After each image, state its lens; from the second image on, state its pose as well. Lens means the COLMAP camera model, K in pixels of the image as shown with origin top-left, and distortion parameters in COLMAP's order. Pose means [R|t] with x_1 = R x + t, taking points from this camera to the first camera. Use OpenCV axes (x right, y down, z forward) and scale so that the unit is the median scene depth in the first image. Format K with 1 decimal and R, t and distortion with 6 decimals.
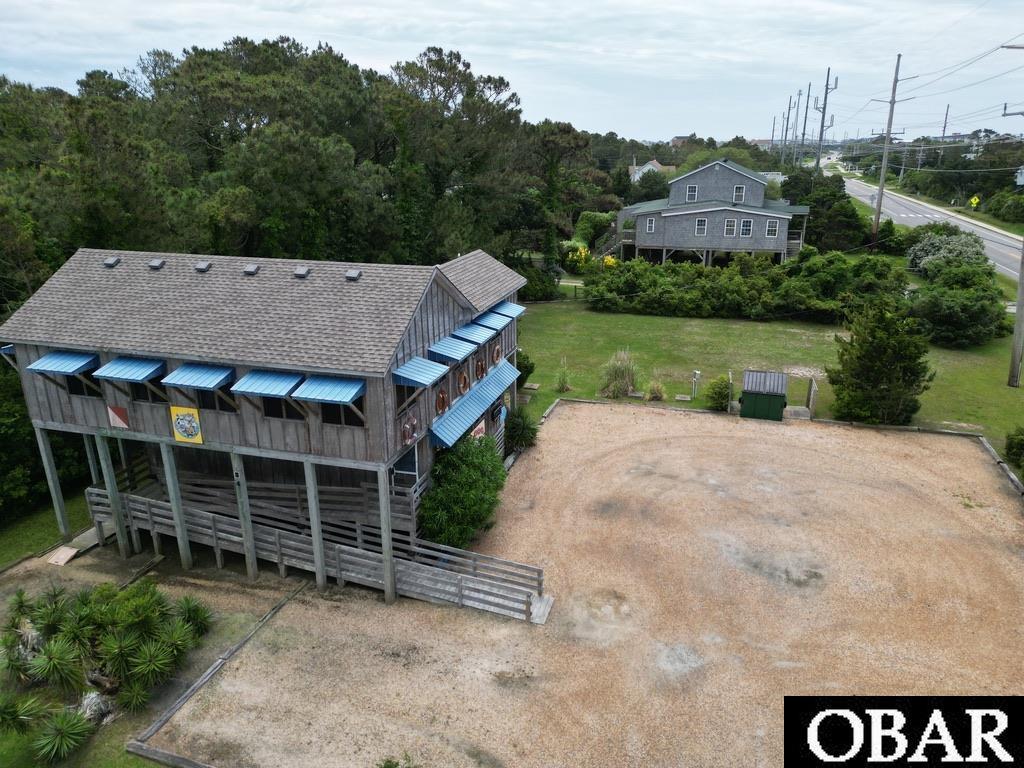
lens RADIAL K [[713.6, 0, 512.0], [0, 713.6, 384.0], [0, 0, 1]] dist [0.094235, -0.104562]
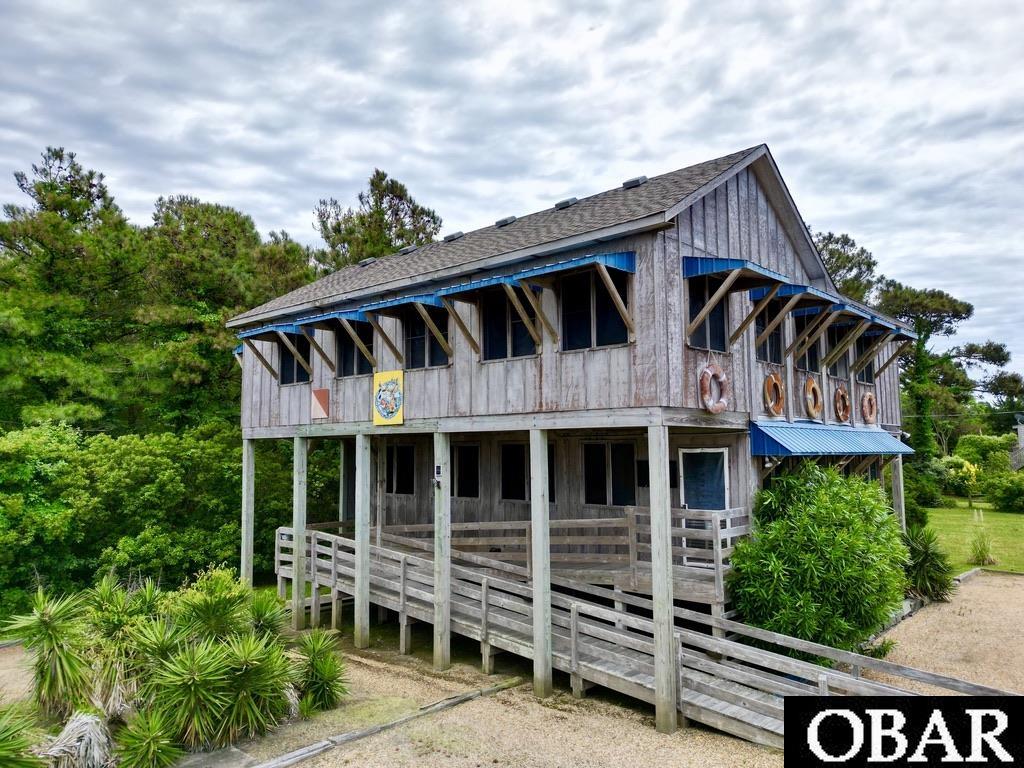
lens RADIAL K [[713.6, 0, 512.0], [0, 713.6, 384.0], [0, 0, 1]] dist [0.094235, -0.104562]
pose [[0.907104, -0.040207, -0.418981, -0.047774], [-0.131555, 0.918473, -0.372962, 0.269390], [0.399819, 0.393434, 0.827861, 0.442622]]
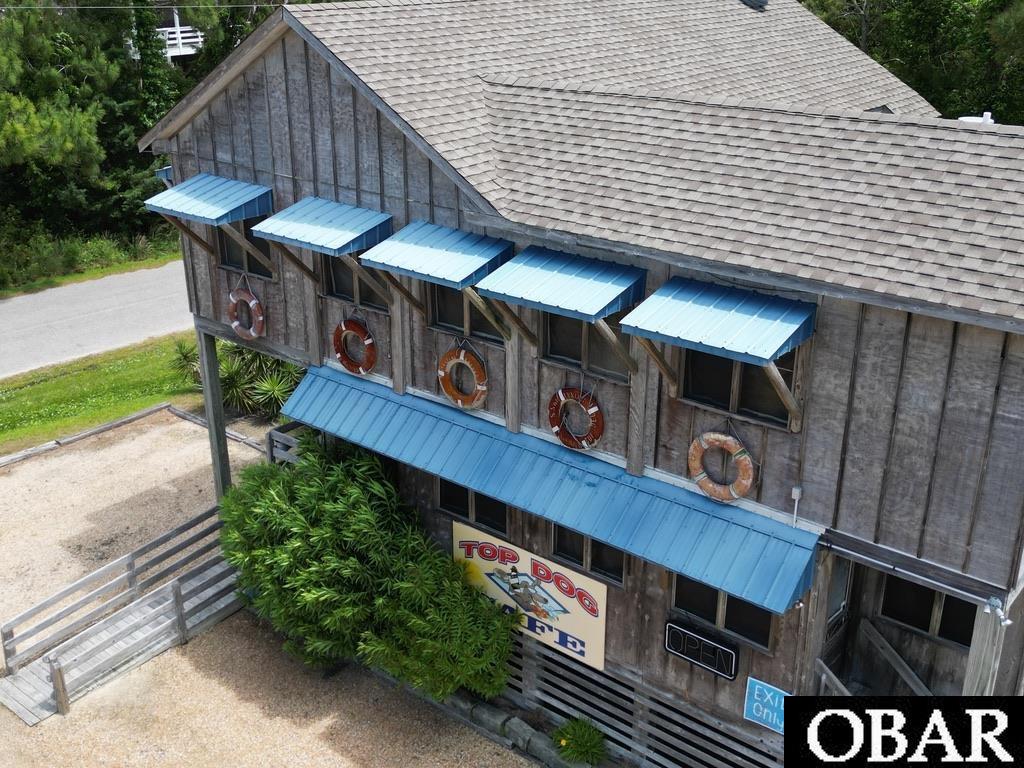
lens RADIAL K [[1087.2, 0, 512.0], [0, 1087.2, 384.0], [0, 0, 1]] dist [0.162053, -0.363936]
pose [[-0.379000, 0.358938, -0.852949, 0.454708], [-0.294690, 0.826915, 0.478925, -0.311203], [0.877221, 0.432868, -0.207625, 1.263895]]
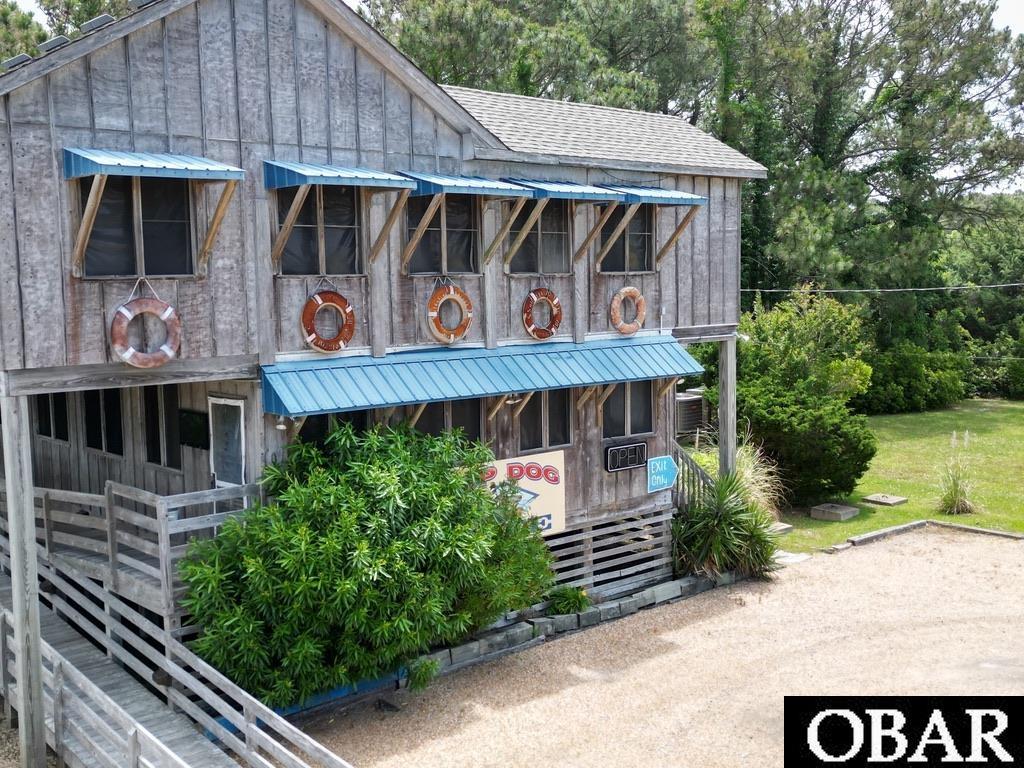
lens RADIAL K [[1087.2, 0, 512.0], [0, 1087.2, 384.0], [0, 0, 1]] dist [0.162053, -0.363936]
pose [[0.851862, 0.038642, -0.522338, 0.322180], [-0.153922, 0.971709, -0.179138, 0.159131], [0.500638, 0.233000, 0.833710, 0.558421]]
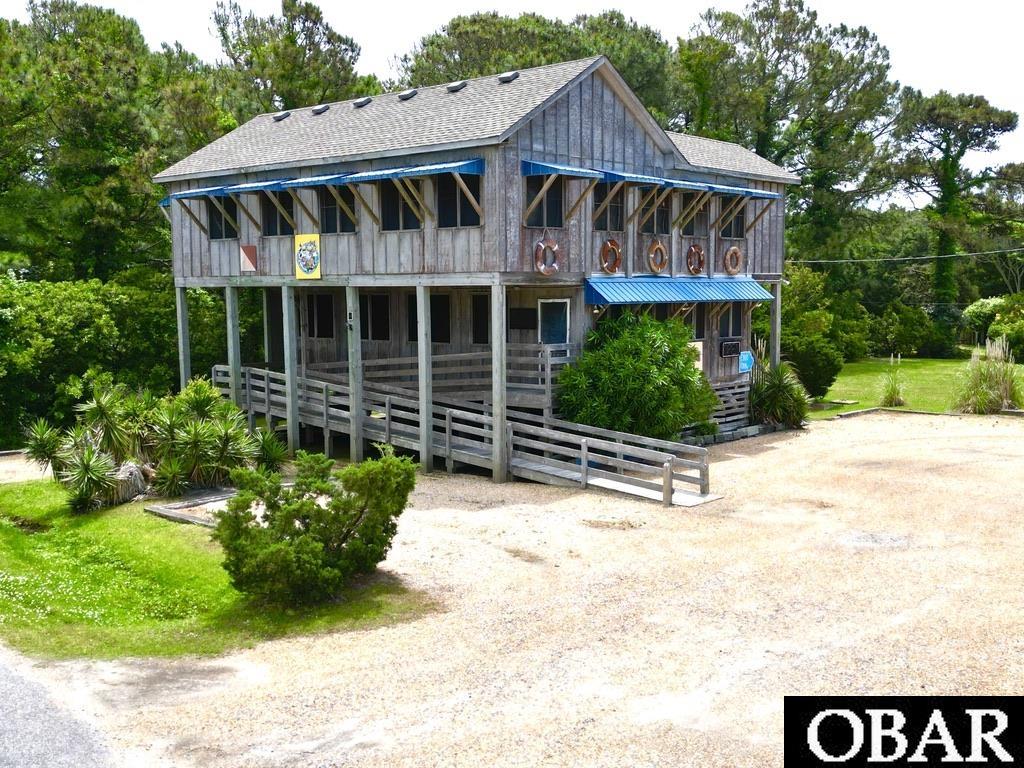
lens RADIAL K [[1087.2, 0, 512.0], [0, 1087.2, 384.0], [0, 0, 1]] dist [0.162053, -0.363936]
pose [[0.914463, 0.033651, -0.403267, 0.273454], [-0.126621, 0.970290, -0.206165, 0.409491], [0.384349, 0.239593, 0.891556, -0.013766]]
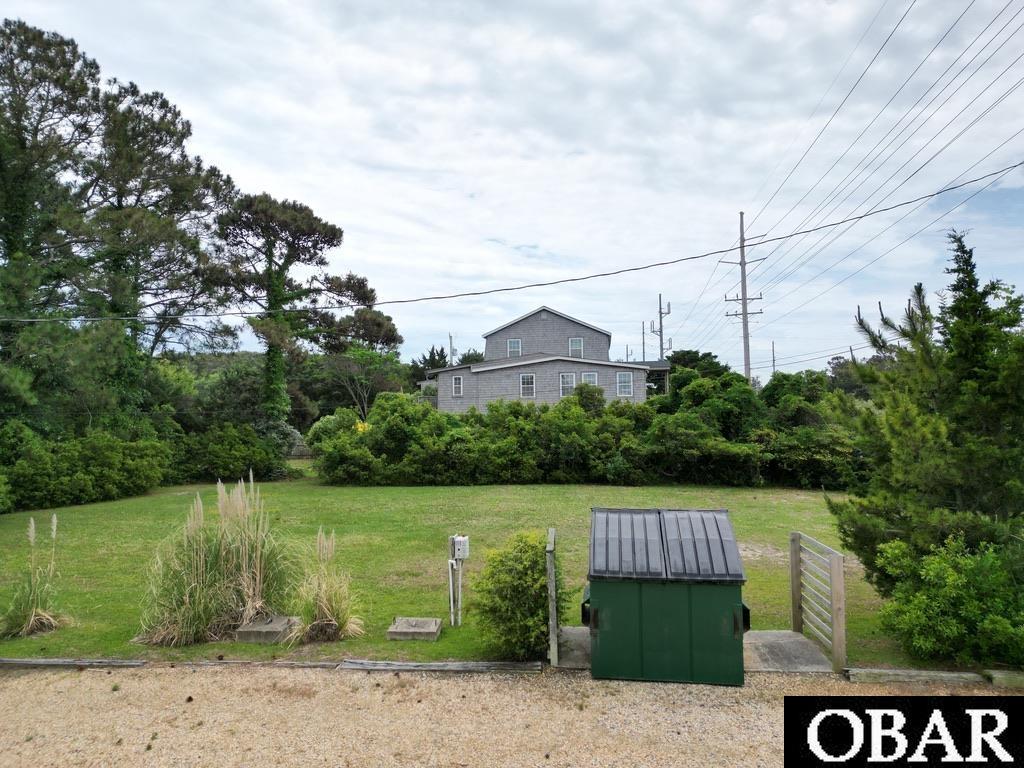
lens RADIAL K [[713.6, 0, 512.0], [0, 713.6, 384.0], [0, 0, 1]] dist [0.094235, -0.104562]
pose [[0.983332, 0.000956, 0.181818, 0.372098], [0.062863, 0.936528, -0.344910, 0.052511], [-0.170607, 0.350590, 0.920858, 1.122930]]
